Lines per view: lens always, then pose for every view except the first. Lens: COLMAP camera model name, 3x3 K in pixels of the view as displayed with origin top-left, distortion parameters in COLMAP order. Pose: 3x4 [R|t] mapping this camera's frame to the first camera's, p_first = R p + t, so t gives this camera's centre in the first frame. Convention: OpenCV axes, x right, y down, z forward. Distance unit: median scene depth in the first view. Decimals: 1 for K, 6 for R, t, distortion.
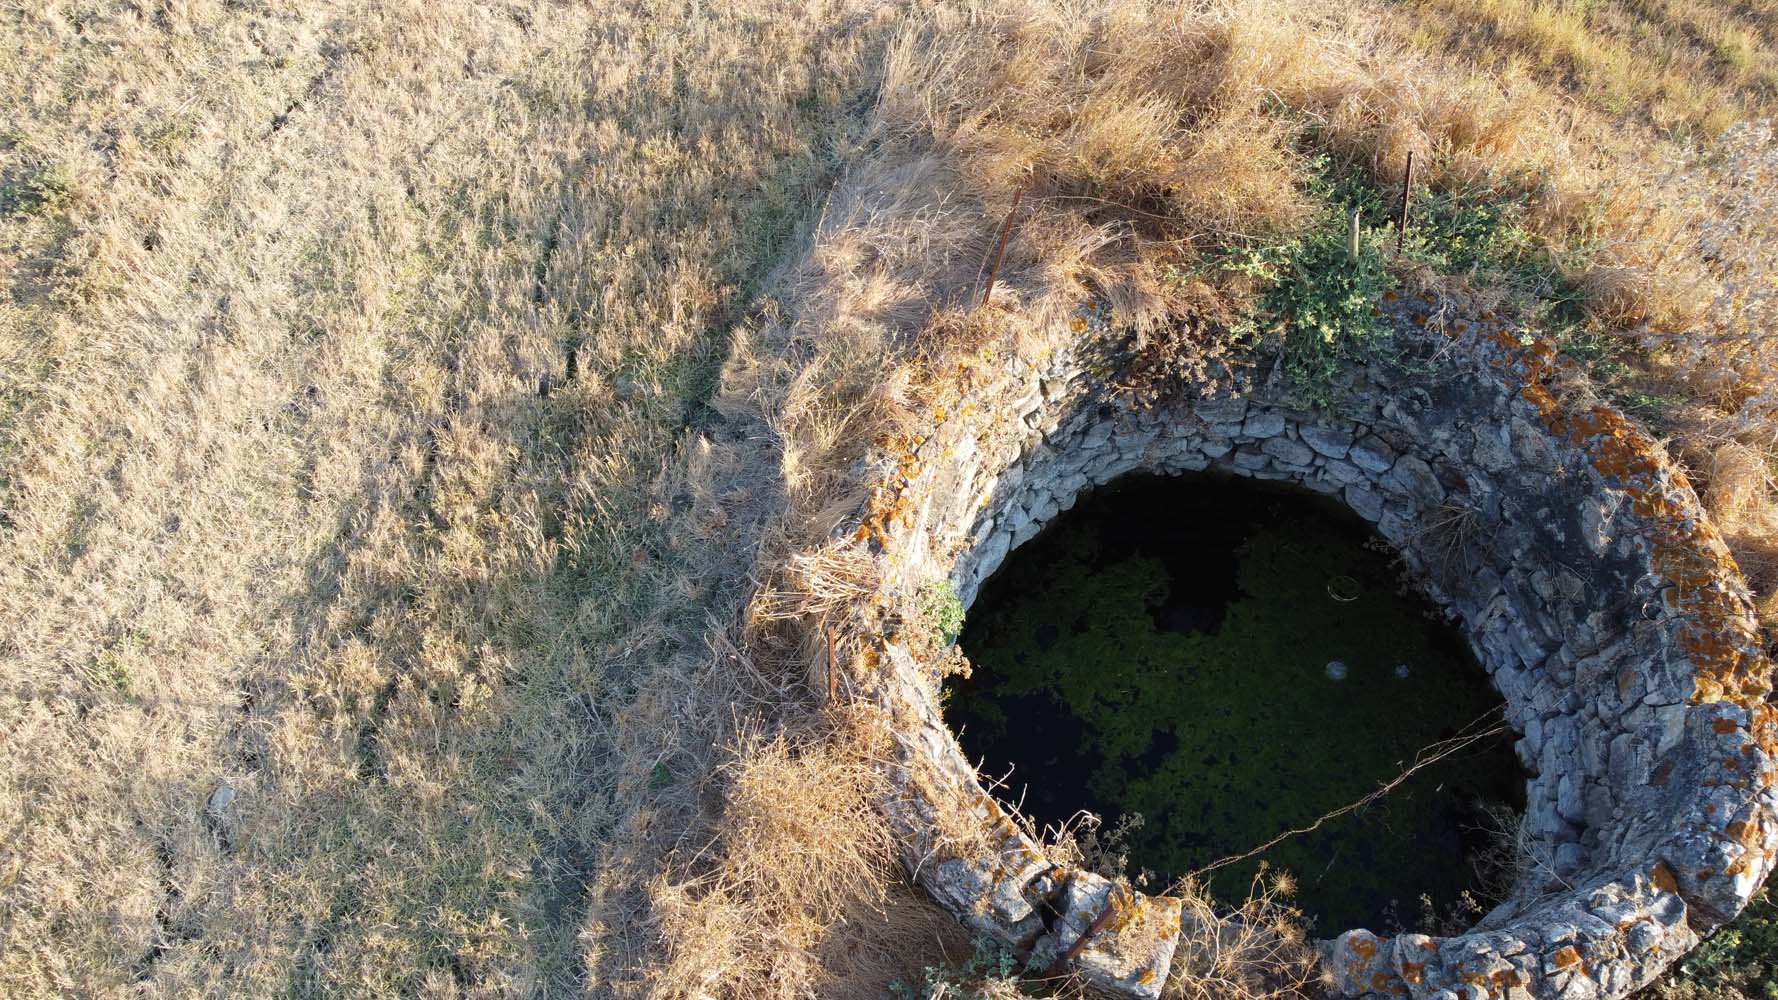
lens RADIAL K [[1345.6, 0, 889.0], [0, 1345.6, 500.0], [0, 0, 1]] dist [0.003241, -0.005896]
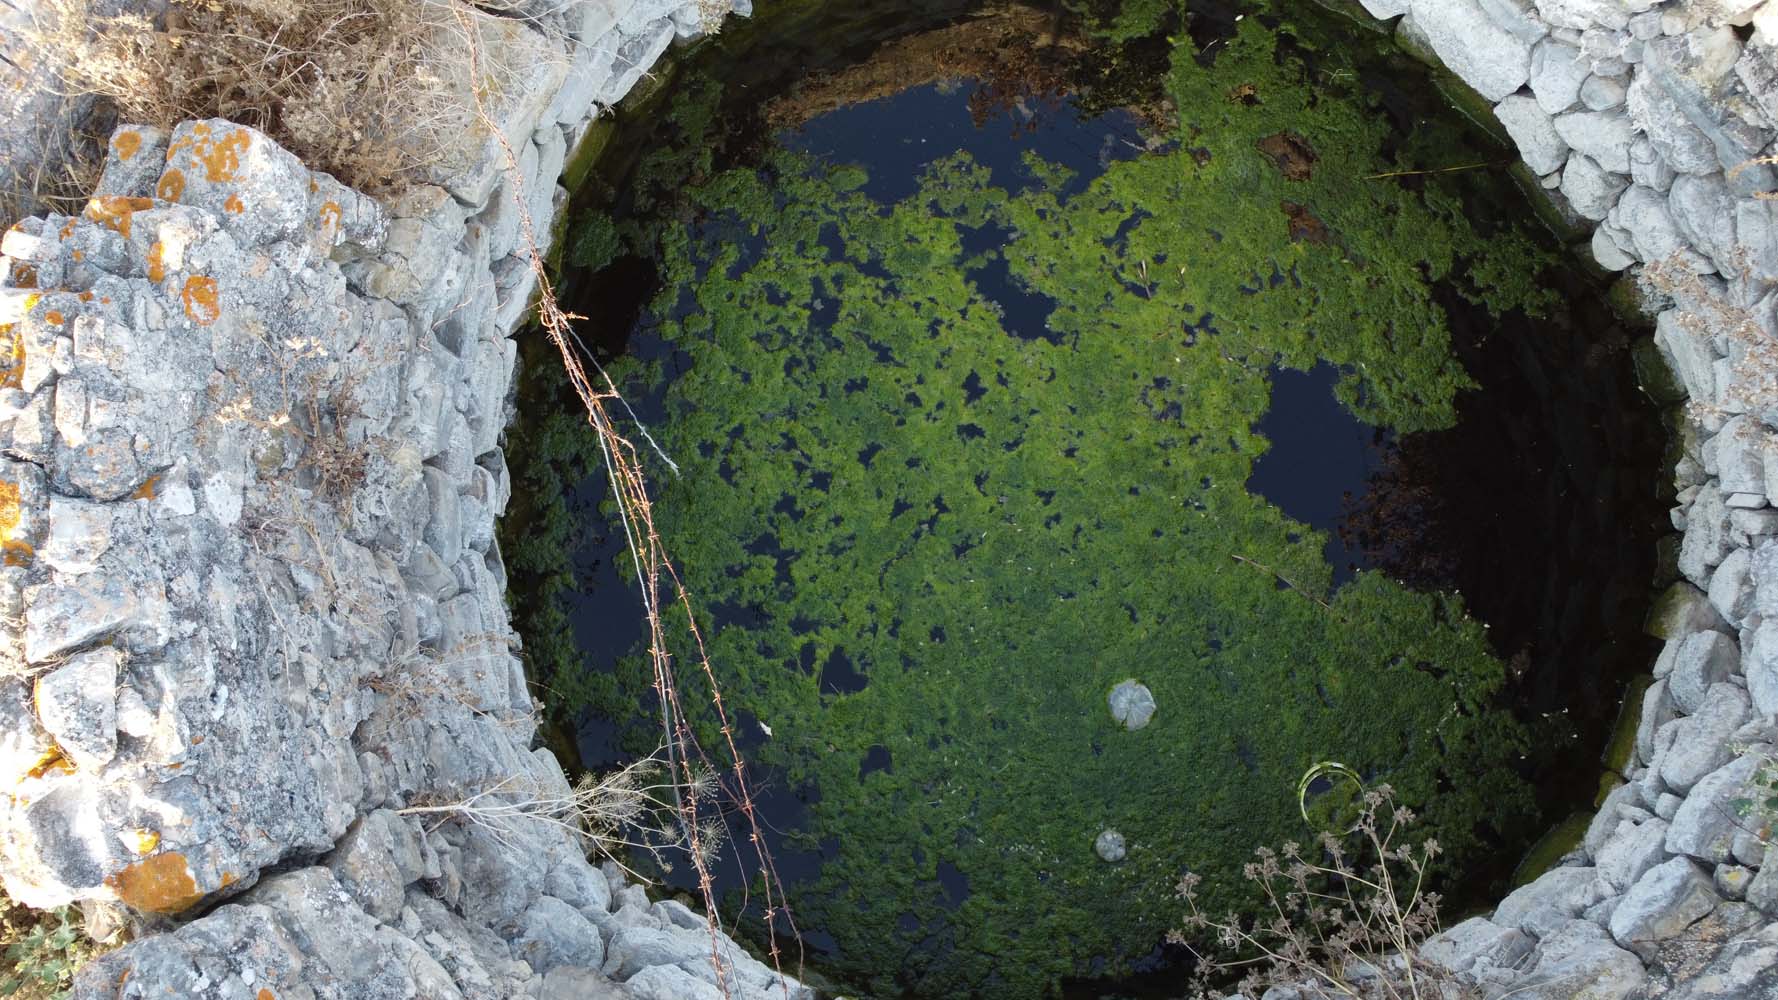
lens RADIAL K [[1348.4, 0, 890.2], [0, 1348.4, 503.4], [0, 0, 1]] dist [0.002506, -0.008017]
pose [[-0.166210, 0.972063, -0.165732, 0.416699], [-0.795421, -0.032828, 0.605167, -0.103893], [0.582820, 0.232412, 0.778656, 0.663319]]
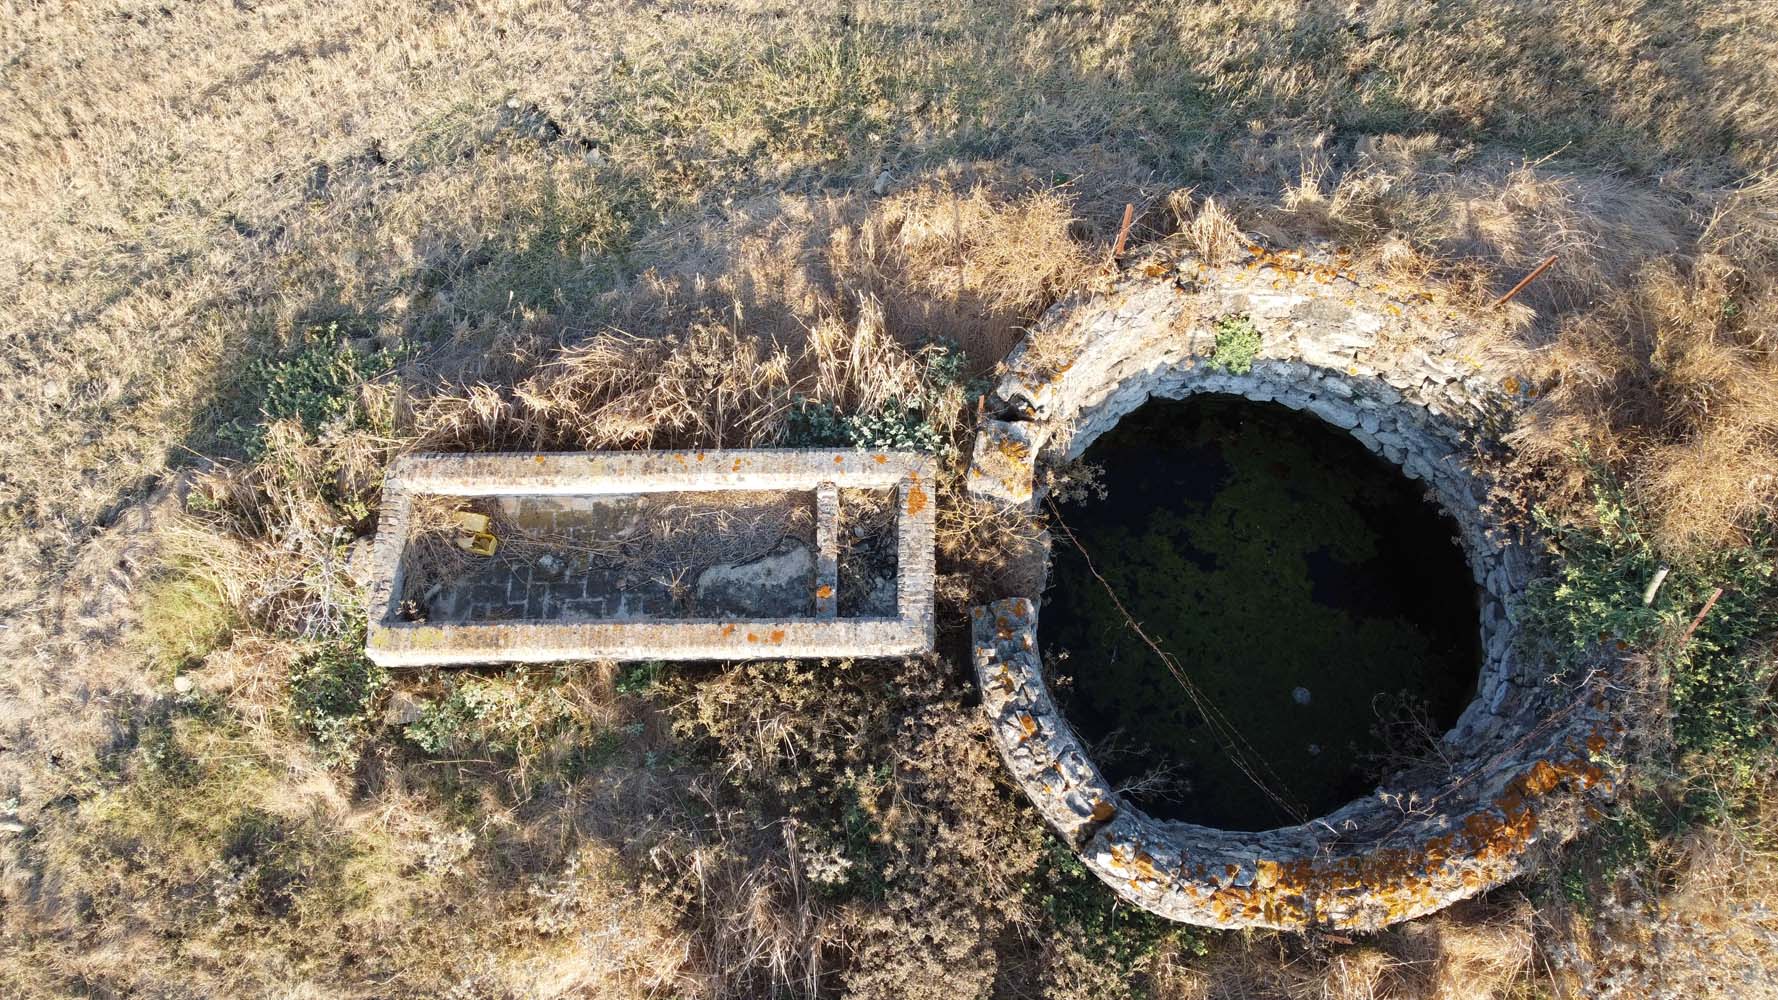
lens RADIAL K [[1345.6, 0, 889.0], [0, 1345.6, 500.0], [0, 0, 1]] dist [0.003241, -0.005896]
pose [[0.148888, 0.948234, -0.280510, 0.527179], [-0.797804, 0.282789, 0.532485, -0.321129], [0.584245, 0.144511, 0.798608, -0.256133]]
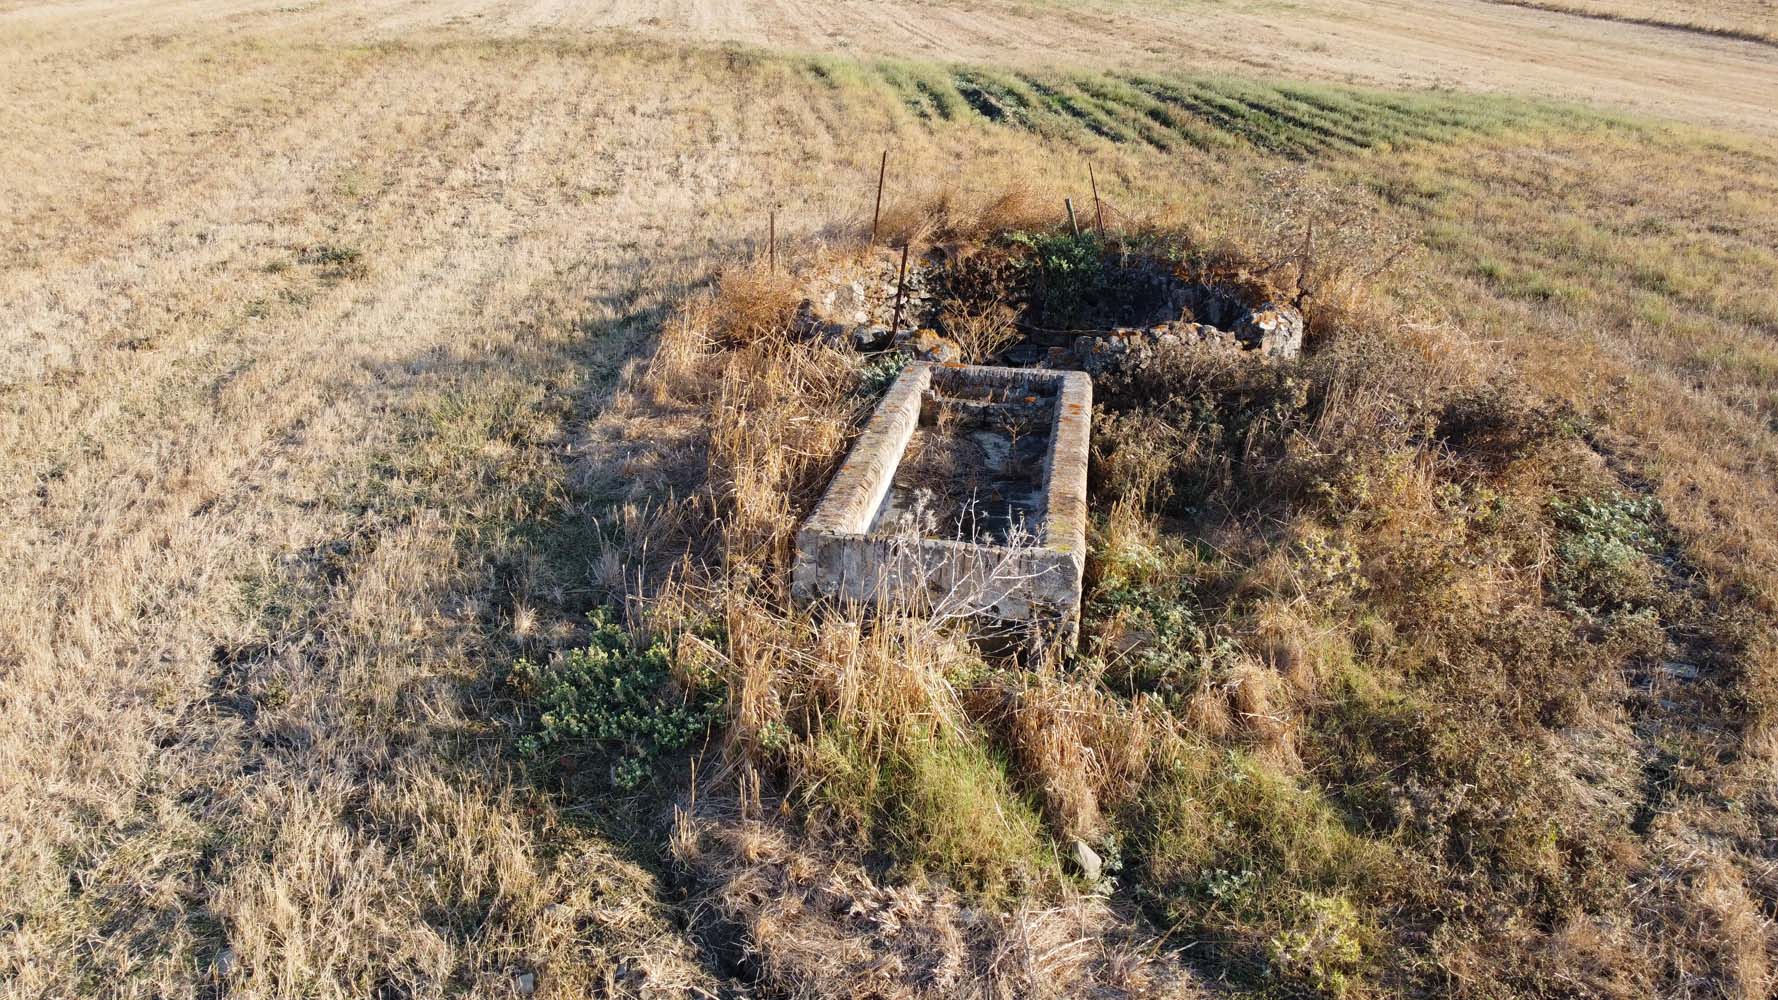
lens RADIAL K [[1345.6, 0, 889.0], [0, 1345.6, 500.0], [0, 0, 1]] dist [0.003241, -0.005896]
pose [[0.999900, 0.014096, -0.001049, 0.108478], [-0.011967, 0.804699, -0.593563, 1.291709], [-0.007523, 0.593516, 0.804787, -0.266642]]
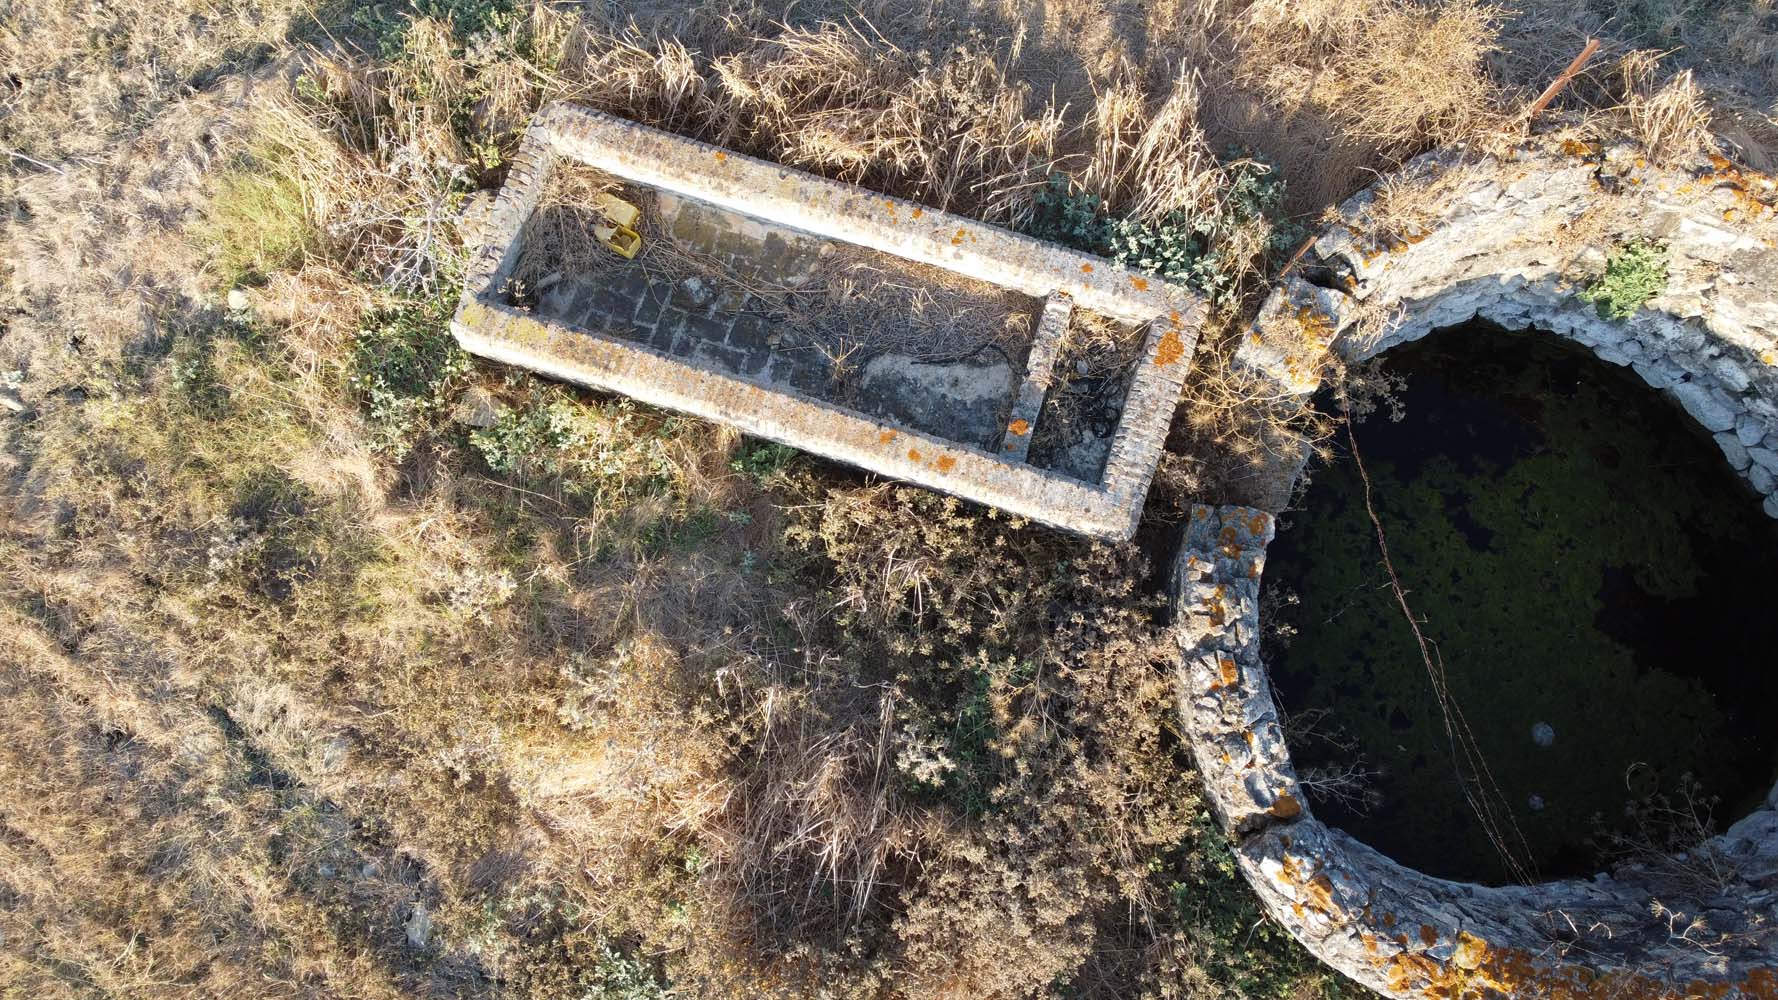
lens RADIAL K [[1348.4, 0, 890.2], [0, 1348.4, 503.4], [0, 0, 1]] dist [0.002506, -0.008017]
pose [[-0.165230, 0.972072, -0.166657, 0.479382], [-0.791720, -0.029967, 0.610148, -0.102641], [0.588114, 0.232761, 0.774561, -0.074625]]
